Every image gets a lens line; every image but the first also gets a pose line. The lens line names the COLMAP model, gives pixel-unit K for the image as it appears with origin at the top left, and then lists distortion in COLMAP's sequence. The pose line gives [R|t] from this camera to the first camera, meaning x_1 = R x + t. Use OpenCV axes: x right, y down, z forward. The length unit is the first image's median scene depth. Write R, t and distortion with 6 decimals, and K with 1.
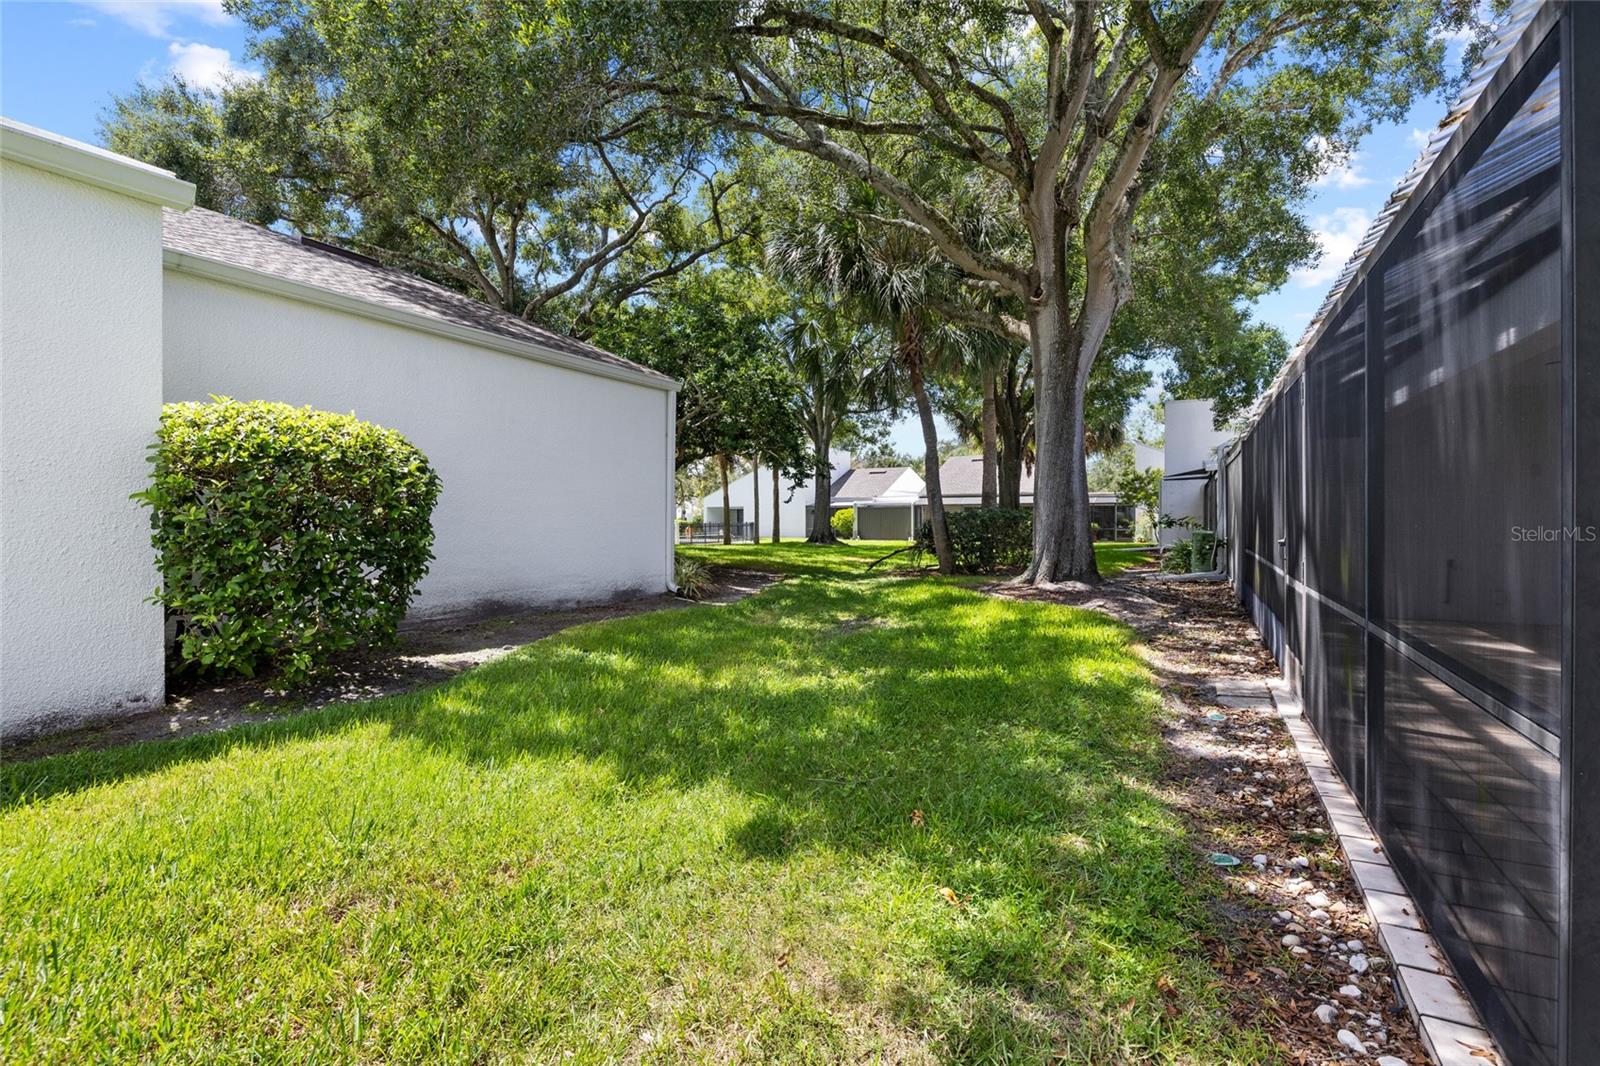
lens RADIAL K [[709.8, 0, 798.7], [0, 709.8, 521.8], [0, 0, 1]] dist [-0.007552, 0.000759]
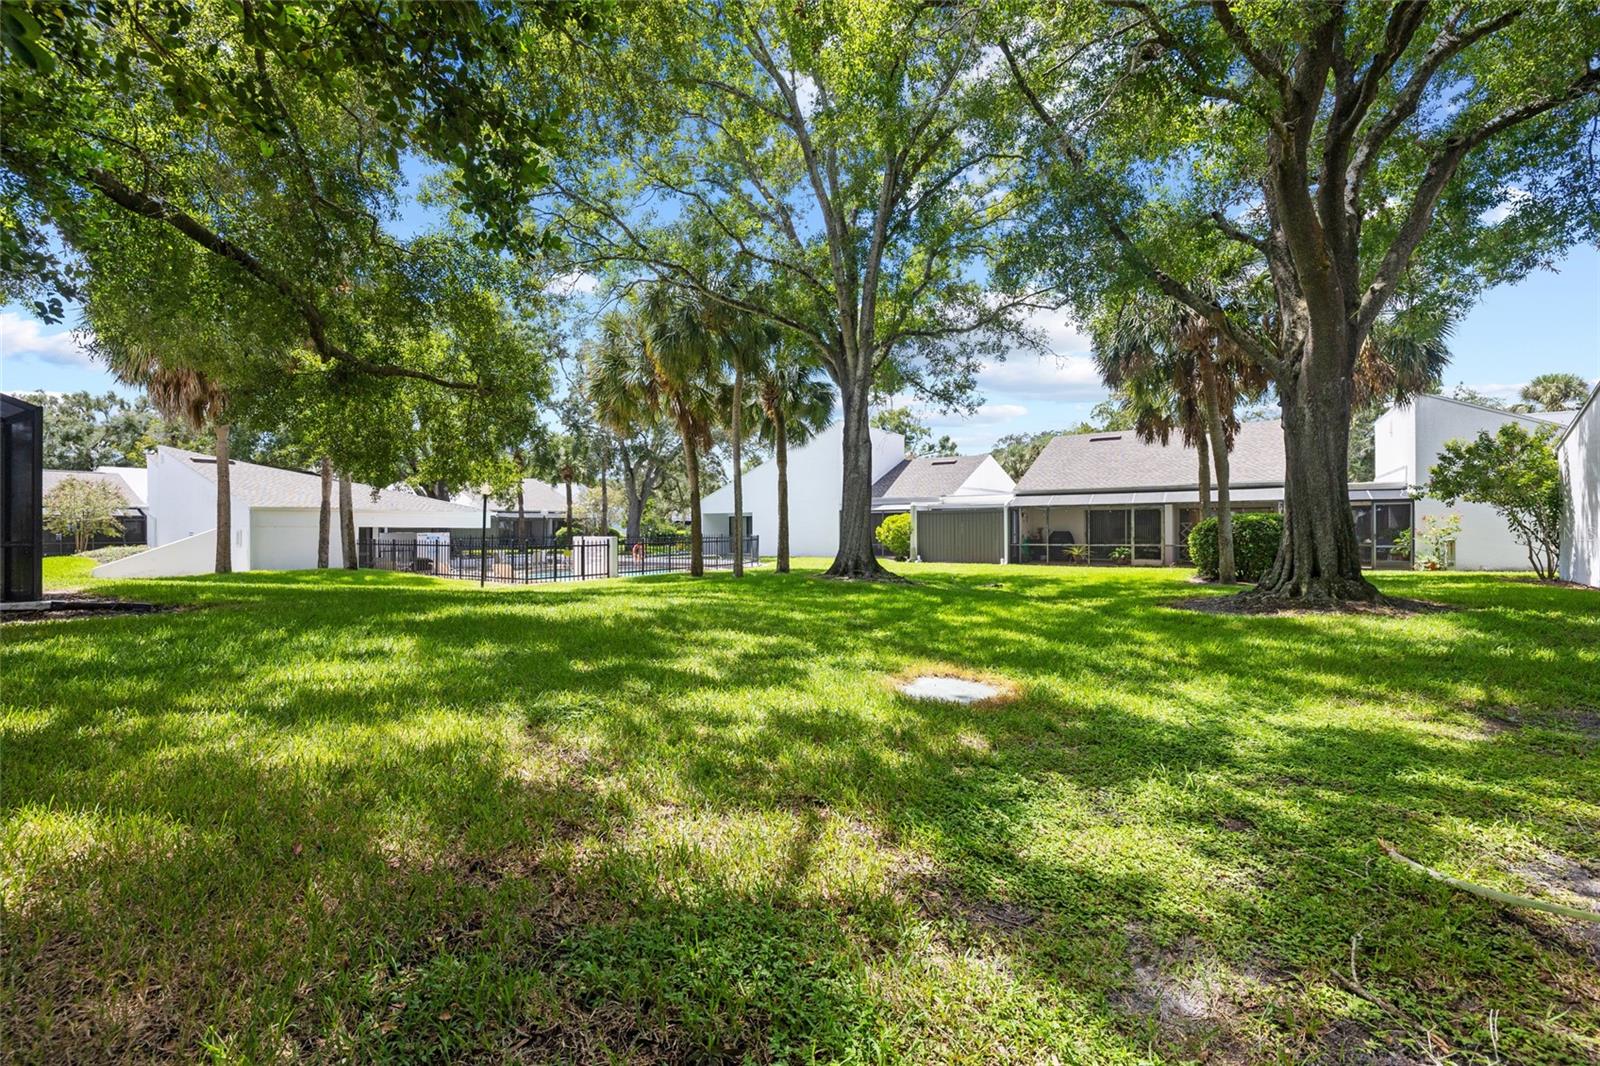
lens RADIAL K [[725.1, 0, 790.1], [0, 725.1, 527.2], [0, 0, 1]] dist [-0.000520, 0.000464]
pose [[0.996823, -0.000718, -0.079648, 0.024530], [0.000459, 0.999995, -0.003270, -0.004452], [0.079650, 0.003223, 0.996818, 0.407587]]
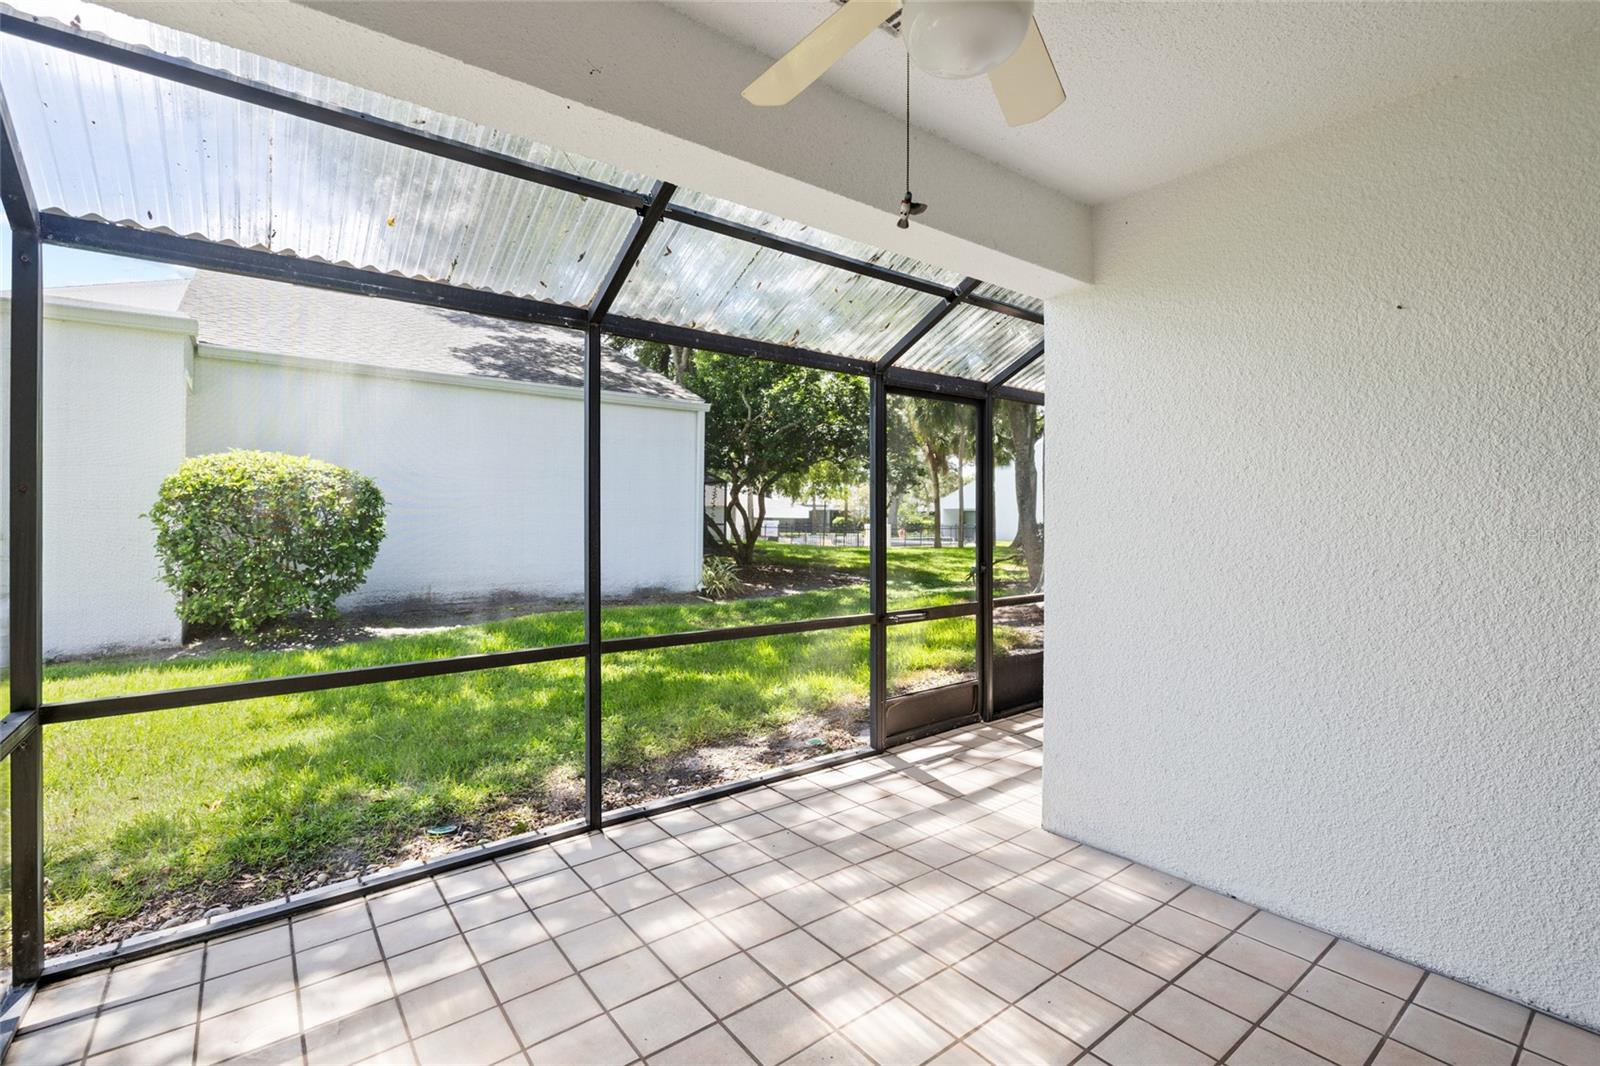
lens RADIAL K [[709.8, 0, 798.7], [0, 709.8, 521.8], [0, 0, 1]] dist [-0.007552, 0.000759]
pose [[0.919353, 0.009991, -0.393306, 0.112500], [-0.008774, 0.999950, 0.004893, -0.005038], [0.393335, -0.001047, 0.919395, 0.005335]]
